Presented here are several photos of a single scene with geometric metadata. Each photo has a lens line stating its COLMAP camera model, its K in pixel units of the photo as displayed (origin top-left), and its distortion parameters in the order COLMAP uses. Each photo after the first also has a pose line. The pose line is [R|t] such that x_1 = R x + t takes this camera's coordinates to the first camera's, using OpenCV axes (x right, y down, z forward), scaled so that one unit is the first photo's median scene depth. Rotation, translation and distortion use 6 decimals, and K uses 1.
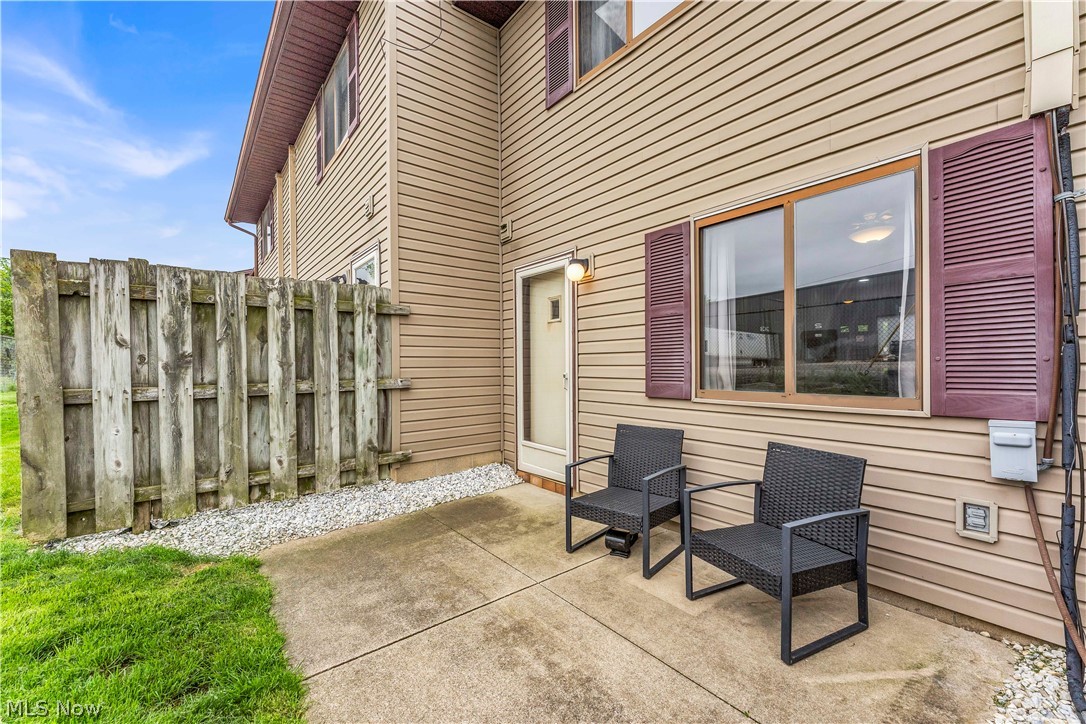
lens RADIAL K [[442.5, 0, 533.2], [0, 442.5, 370.5], [0, 0, 1]] dist [-0.000733, -0.000362]
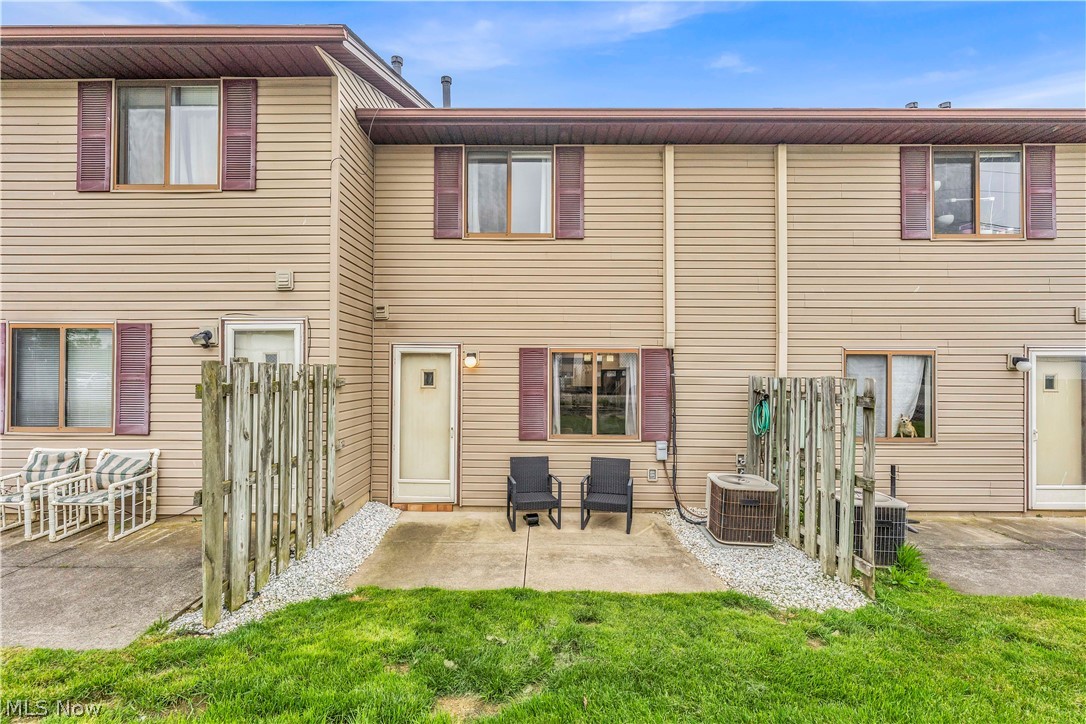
lens RADIAL K [[510.3, 0, 541.7], [0, 510.3, 366.7], [0, 0, 1]] dist [0.002288, 0.000170]
pose [[0.623657, 0.021572, 0.781400, -1.480690], [-0.002233, 0.999664, -0.025816, -0.206401], [-0.781695, 0.014356, 0.623496, -0.395045]]
